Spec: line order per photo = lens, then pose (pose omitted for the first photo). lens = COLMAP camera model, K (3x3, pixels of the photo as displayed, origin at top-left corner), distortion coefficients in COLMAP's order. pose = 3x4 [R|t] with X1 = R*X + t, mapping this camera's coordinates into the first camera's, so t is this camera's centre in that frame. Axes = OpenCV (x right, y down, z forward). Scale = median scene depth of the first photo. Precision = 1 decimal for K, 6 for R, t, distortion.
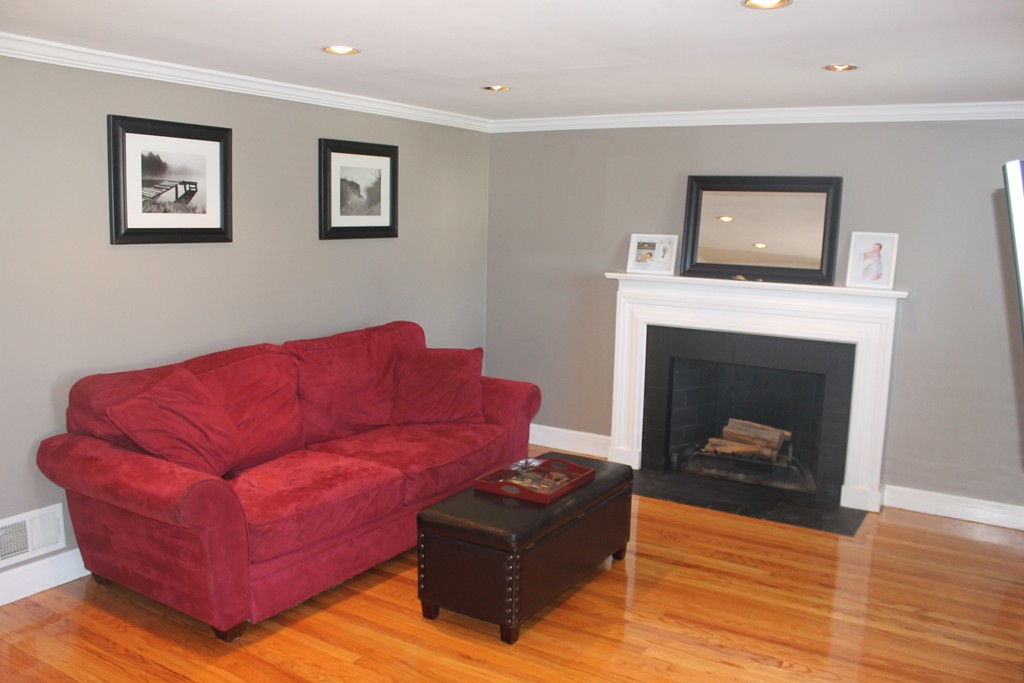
lens RADIAL K [[870.0, 0, 512.0], [0, 870.0, 341.5], [0, 0, 1]] dist [-0.127838, 0.002413]
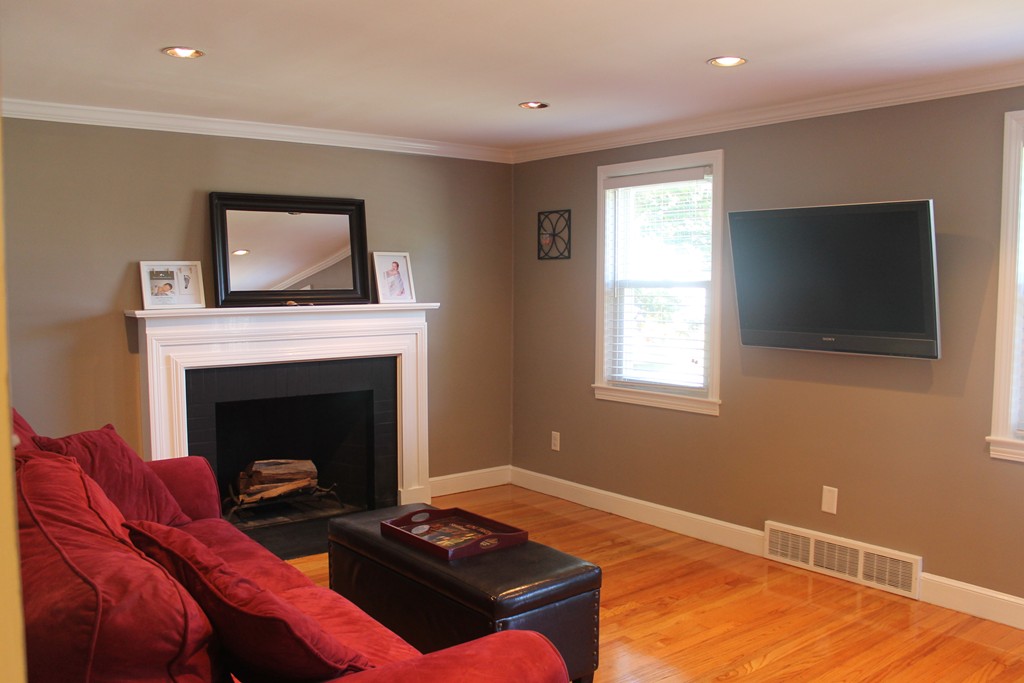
lens RADIAL K [[870.0, 0, 512.0], [0, 870.0, 341.5], [0, 0, 1]] dist [-0.127838, 0.002413]
pose [[0.330685, -0.092287, 0.939218, -0.510617], [0.141950, 0.988749, 0.047175, -0.040924], [-0.933005, 0.117722, 0.340064, 0.440087]]
